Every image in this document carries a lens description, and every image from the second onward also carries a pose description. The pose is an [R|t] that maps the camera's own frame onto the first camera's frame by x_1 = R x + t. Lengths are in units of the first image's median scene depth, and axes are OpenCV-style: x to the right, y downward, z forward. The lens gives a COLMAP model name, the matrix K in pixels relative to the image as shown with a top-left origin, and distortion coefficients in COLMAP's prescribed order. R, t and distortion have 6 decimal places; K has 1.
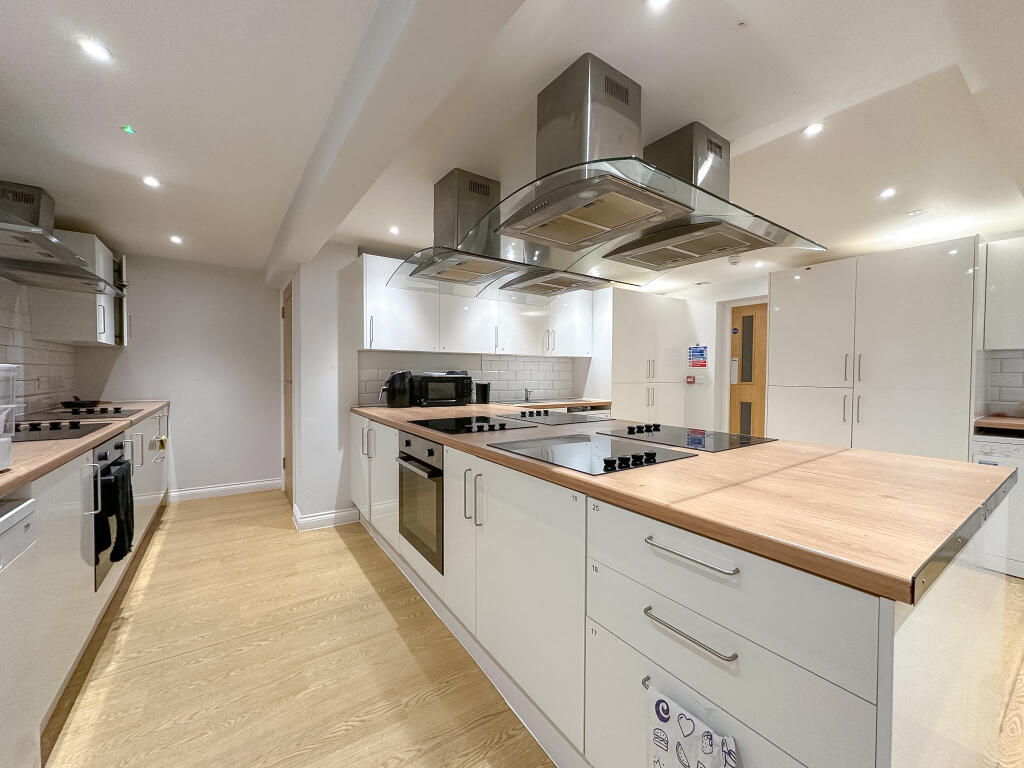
lens RADIAL K [[409.1, 0, 512.0], [0, 409.1, 384.0], [0, 0, 1]] dist [-0.001134, -0.000235]
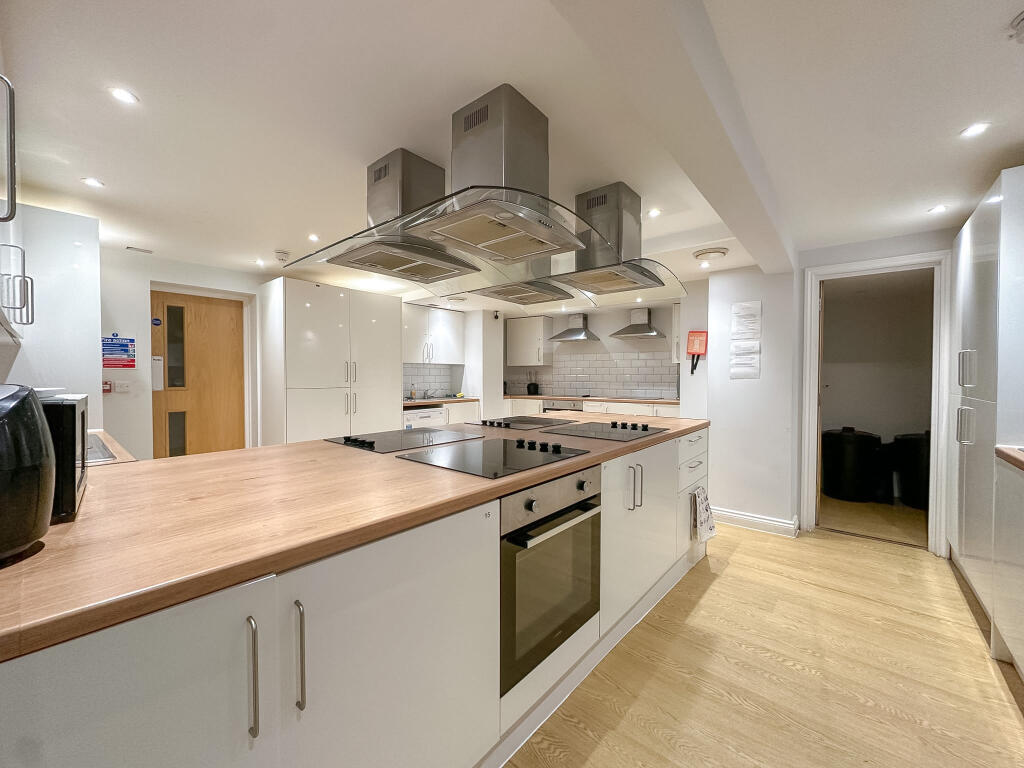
lens RADIAL K [[409.1, 0, 512.0], [0, 409.1, 384.0], [0, 0, 1]] dist [-0.001134, -0.000235]
pose [[-0.264189, -0.027428, 0.964081, -0.398557], [0.023352, 0.999121, 0.034824, -0.024349], [-0.964188, 0.031714, -0.263317, 0.580709]]
